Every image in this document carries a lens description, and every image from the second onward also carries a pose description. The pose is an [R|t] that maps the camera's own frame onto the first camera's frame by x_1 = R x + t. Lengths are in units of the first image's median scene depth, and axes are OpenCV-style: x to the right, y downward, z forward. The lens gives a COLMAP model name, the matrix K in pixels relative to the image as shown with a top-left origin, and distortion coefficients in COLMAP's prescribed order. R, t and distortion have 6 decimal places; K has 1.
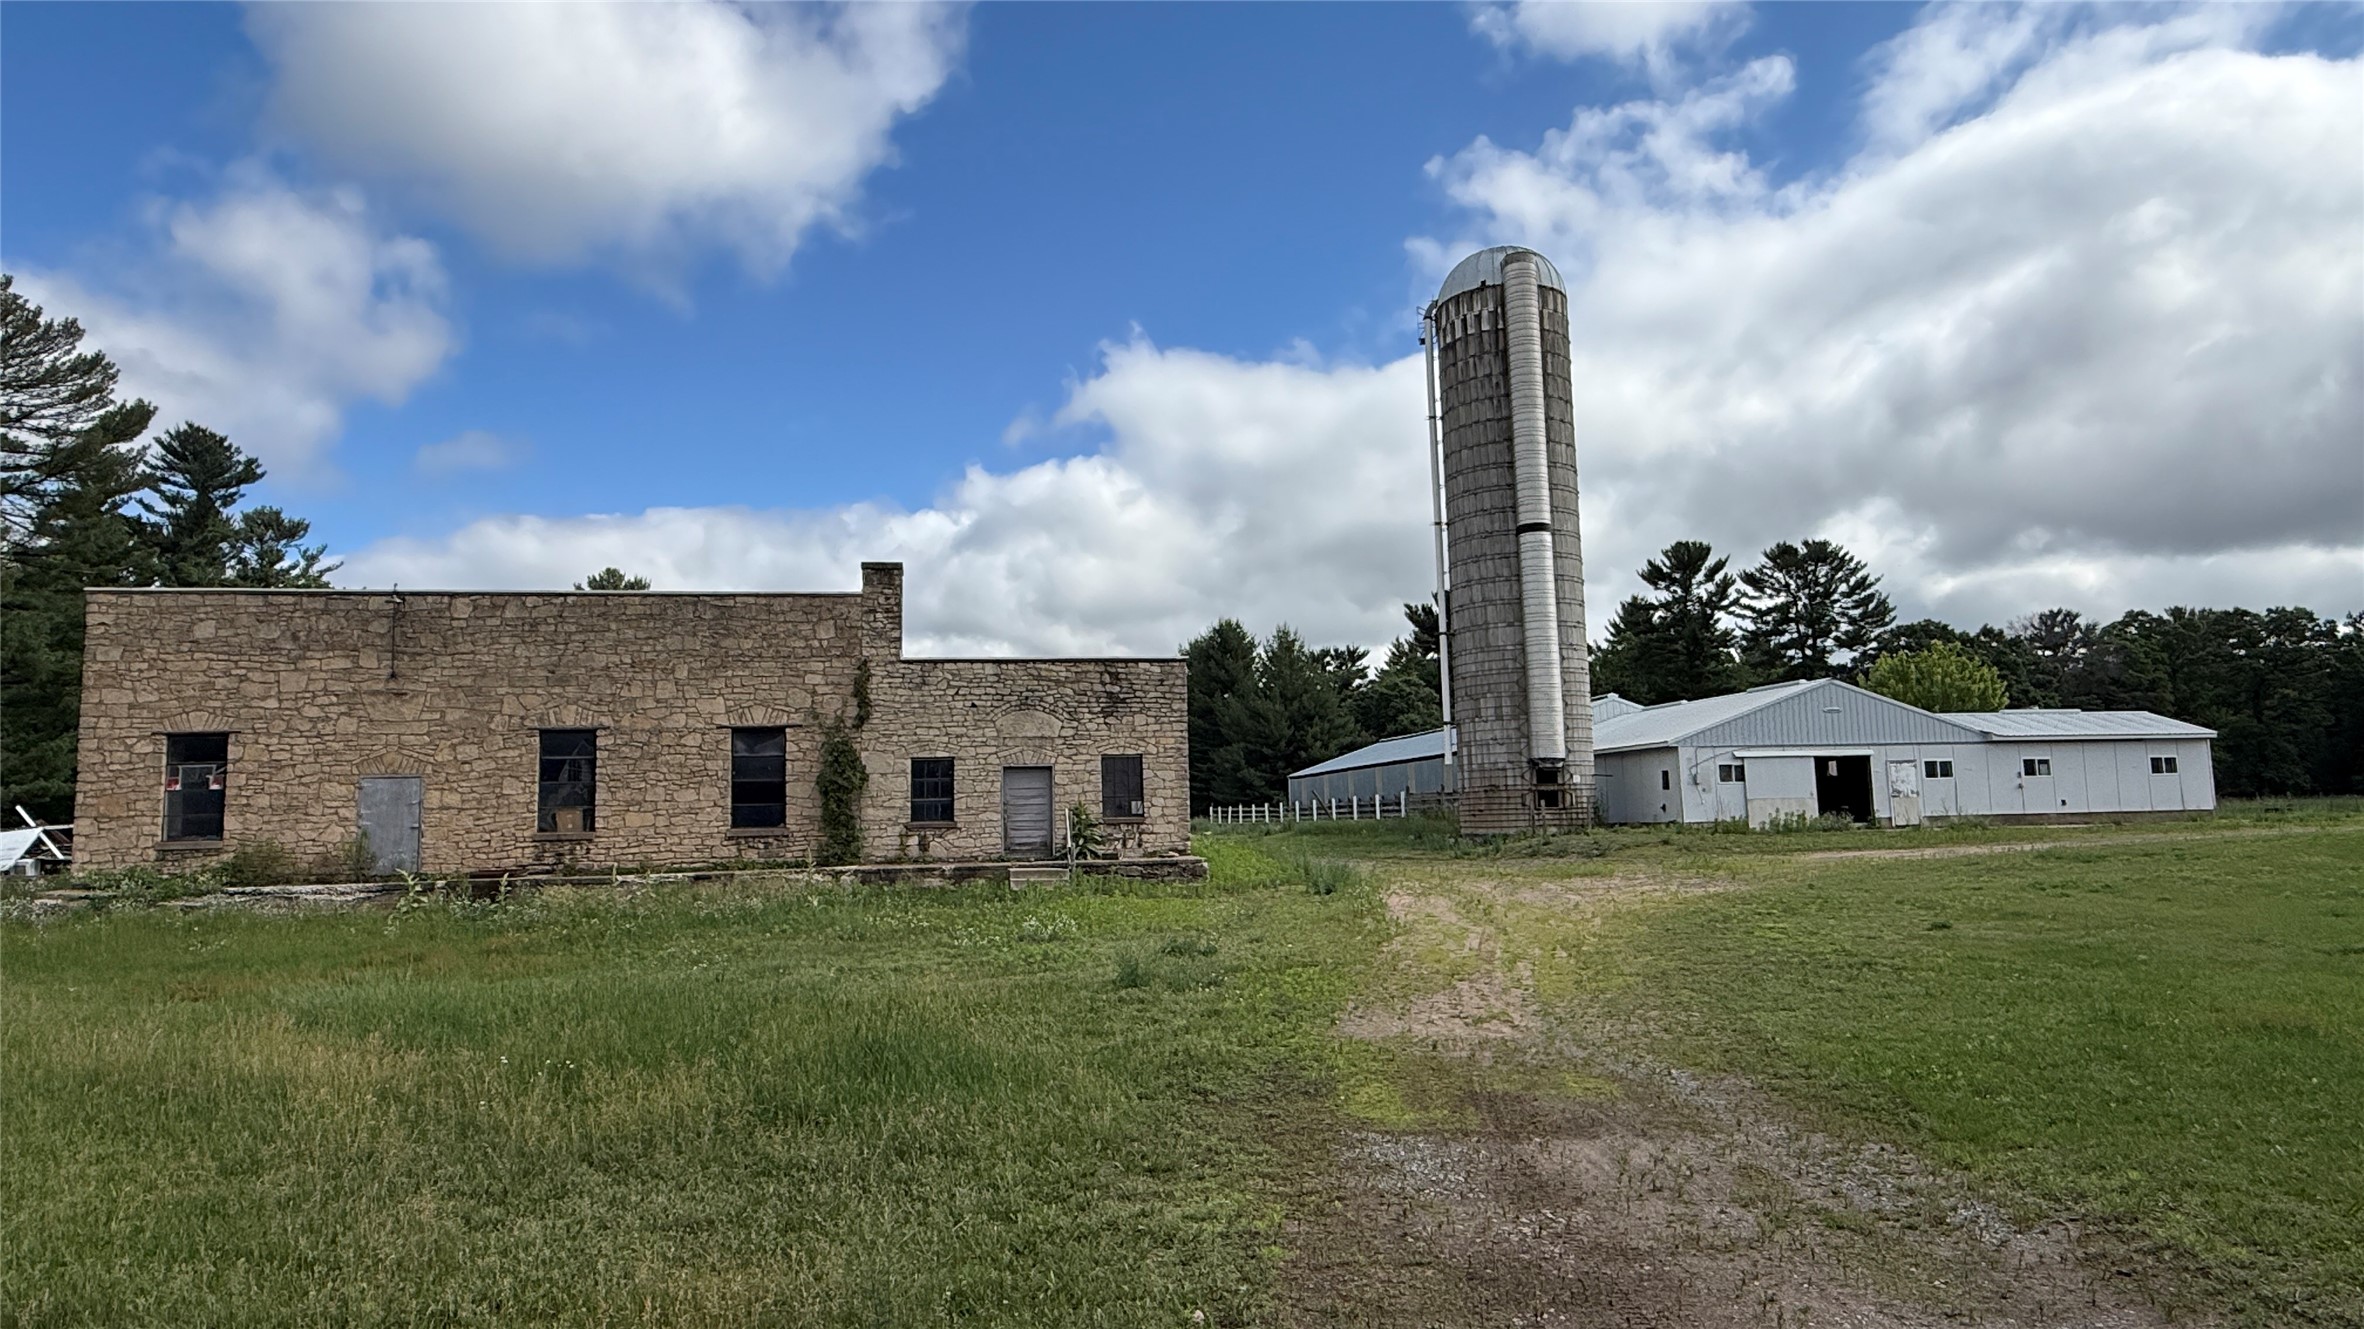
lens RADIAL K [[1399.3, 0, 1167.5], [0, 1399.3, 660.1], [0, 0, 1]] dist [-0.001627, -0.002322]
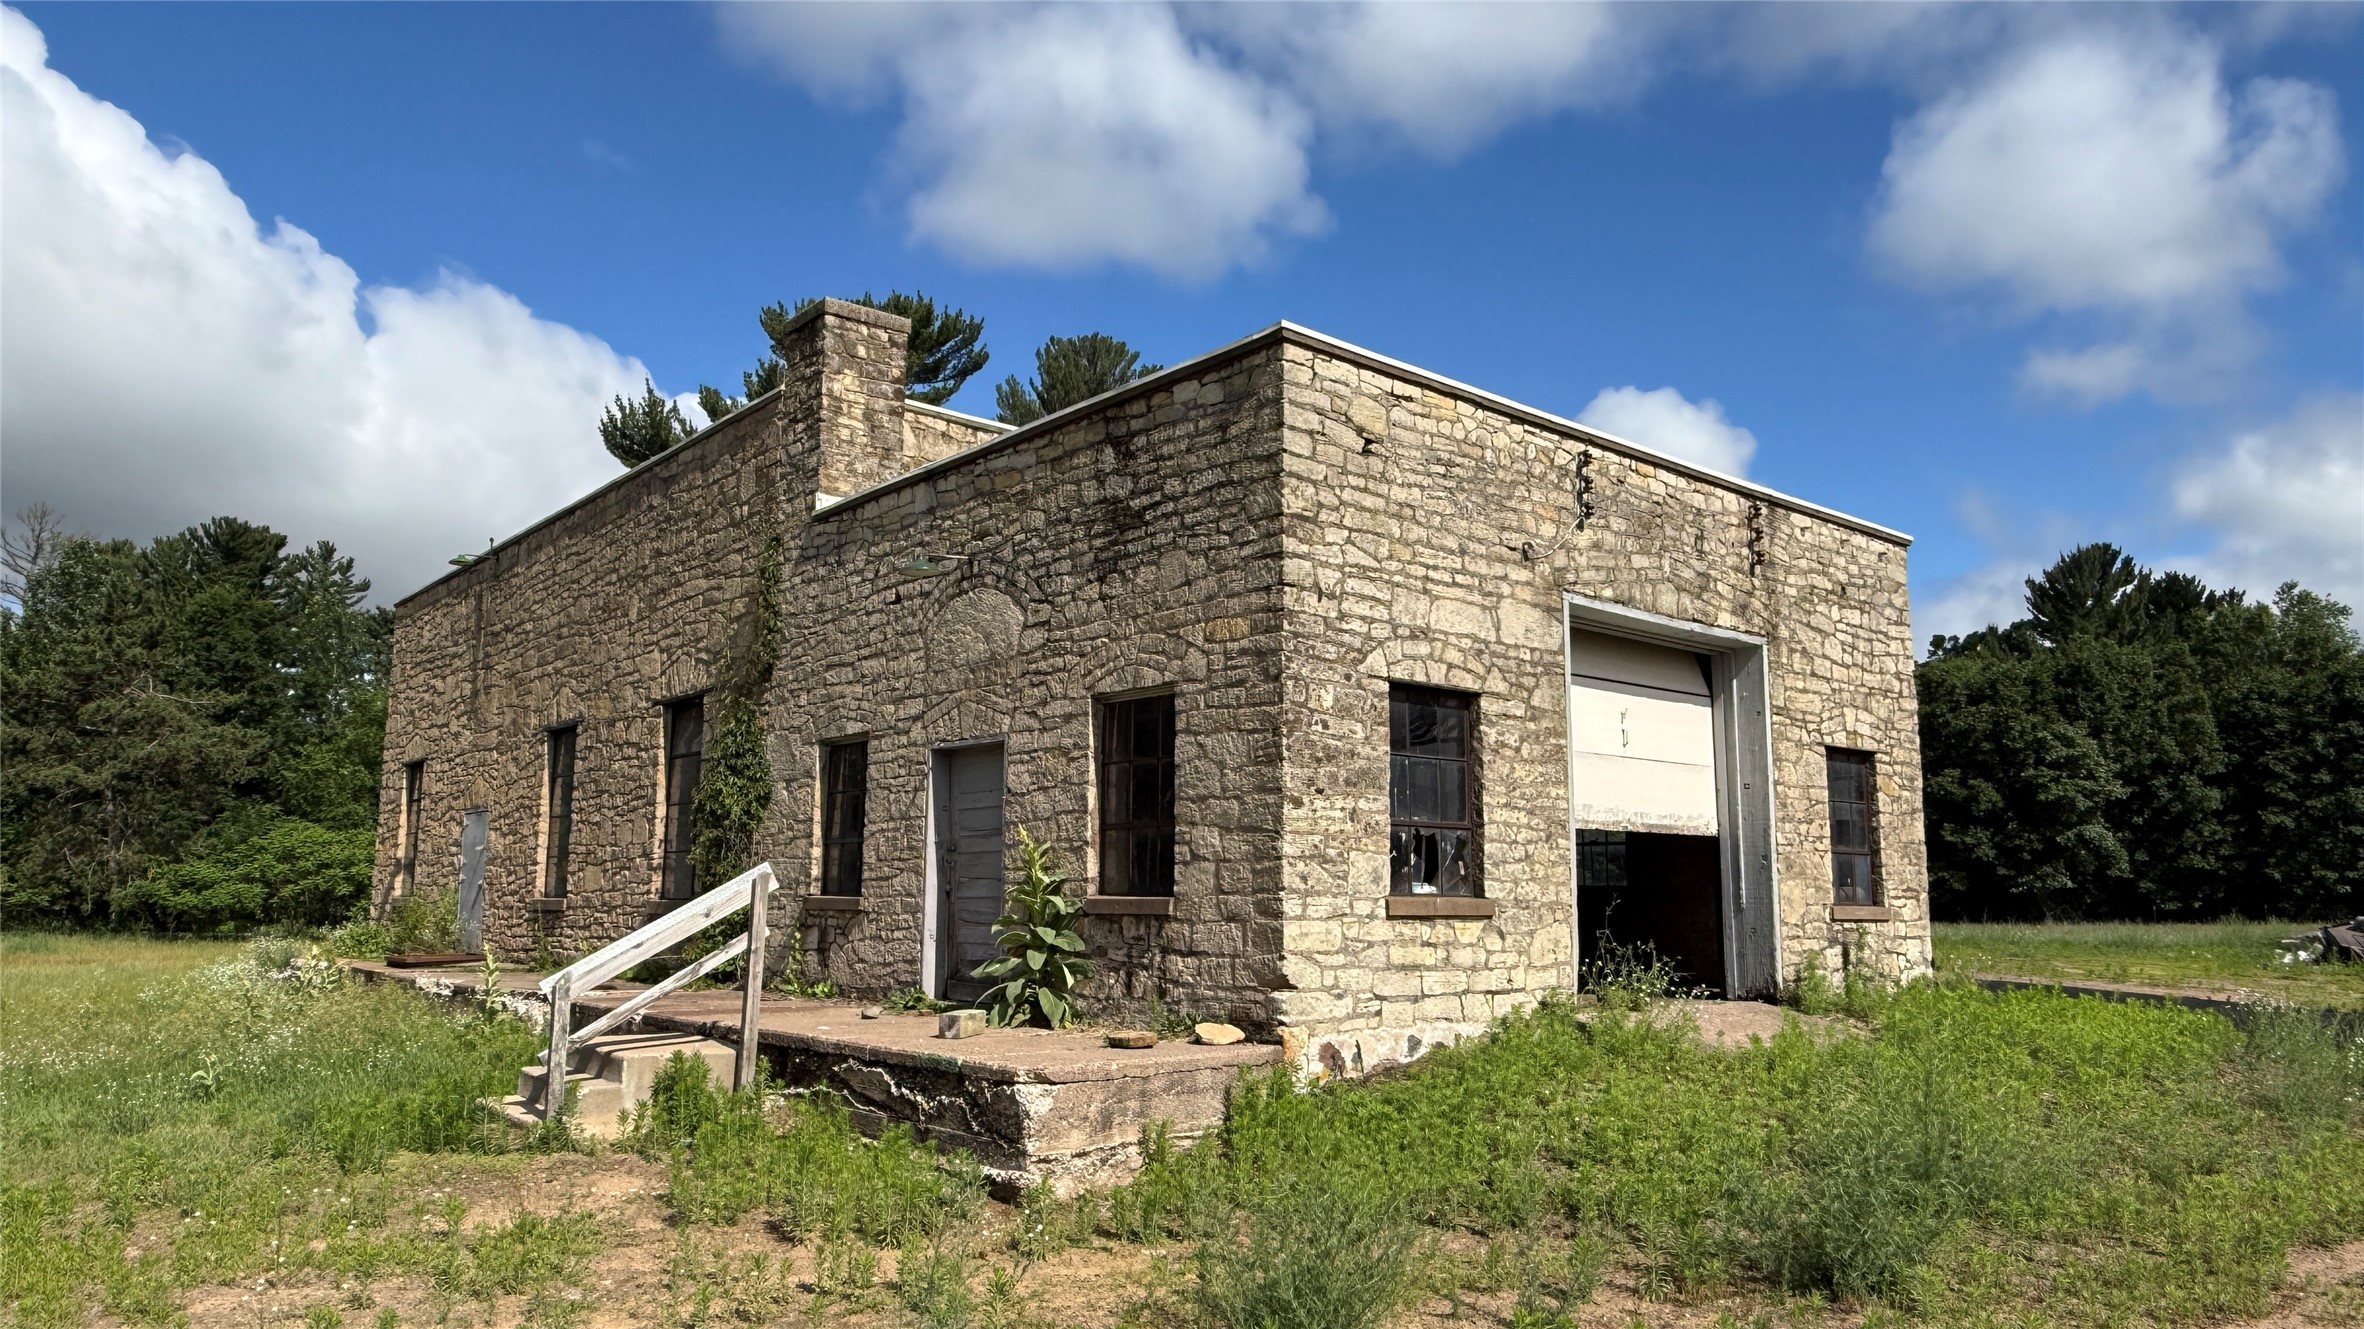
lens RADIAL K [[1530.8, 0, 1181.6], [0, 1530.8, 668.8], [0, 0, 1]] dist [0.007187, 0.002183]
pose [[0.499663, -0.102843, -0.860093, 0.183090], [0.079240, 0.994191, -0.072844, 0.061407], [0.862588, -0.031756, 0.504910, 0.584499]]
